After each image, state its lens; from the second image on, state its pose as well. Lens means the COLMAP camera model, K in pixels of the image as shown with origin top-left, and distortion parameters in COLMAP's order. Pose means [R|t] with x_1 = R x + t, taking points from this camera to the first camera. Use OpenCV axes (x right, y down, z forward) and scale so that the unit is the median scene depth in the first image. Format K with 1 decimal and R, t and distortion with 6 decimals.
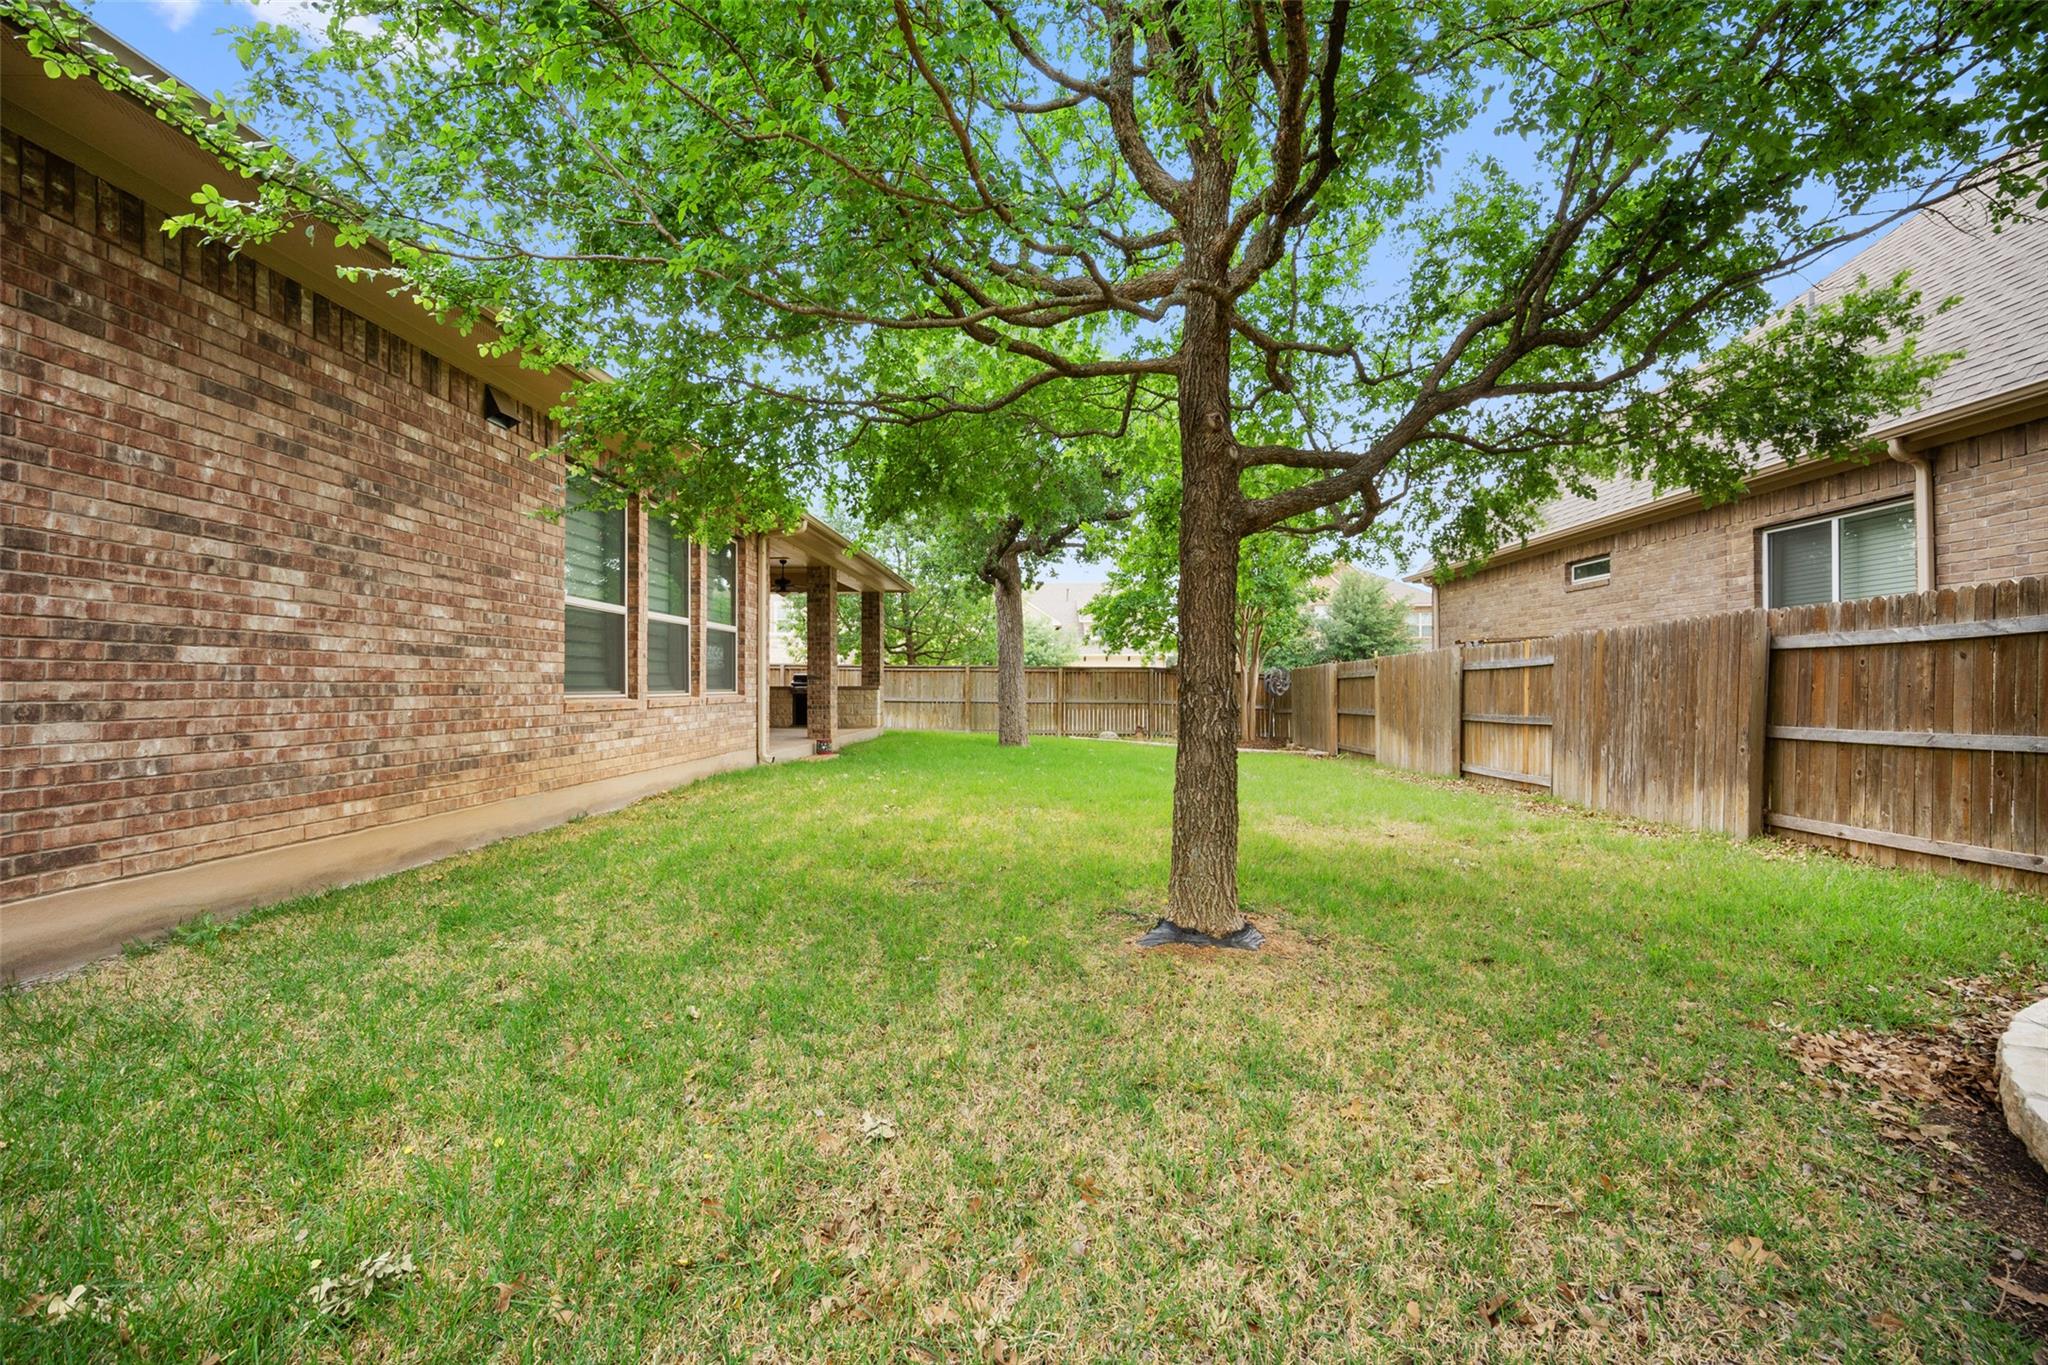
lens RADIAL K [[816.8, 0, 1024.1], [0, 816.8, 687.5], [0, 0, 1]] dist [-0.003166, -0.000103]
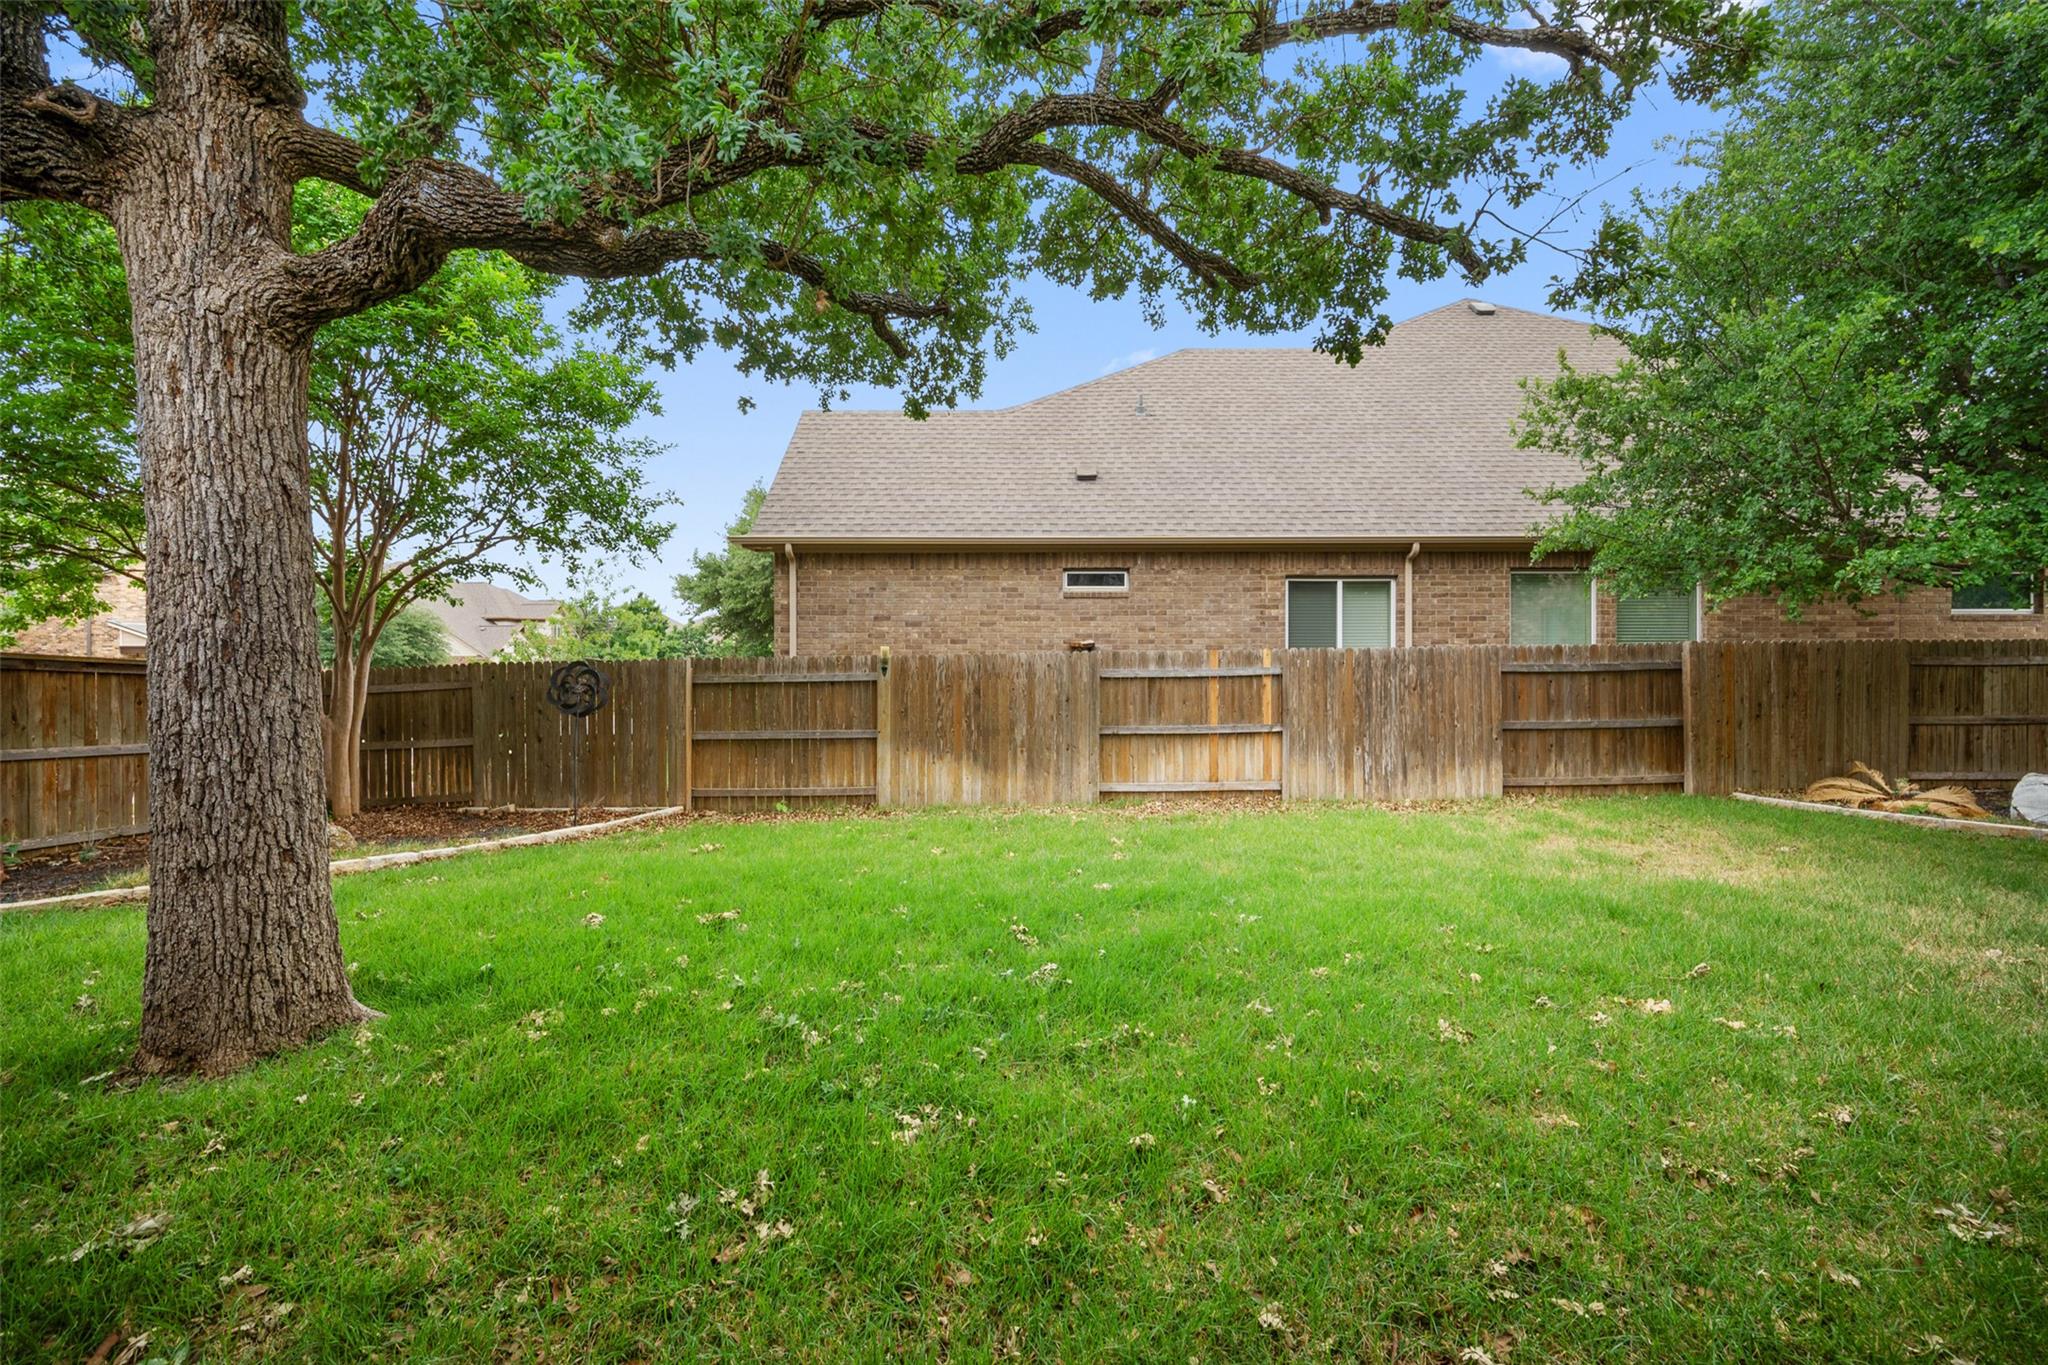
lens RADIAL K [[816.8, 0, 1024.1], [0, 816.8, 680.5], [0, 0, 1]] dist [-0.003166, -0.000103]
pose [[-0.045373, 0.002306, 0.998967, -0.471658], [0.000682, 0.999997, -0.002277, -0.020946], [-0.998970, 0.000578, -0.045374, 1.656915]]
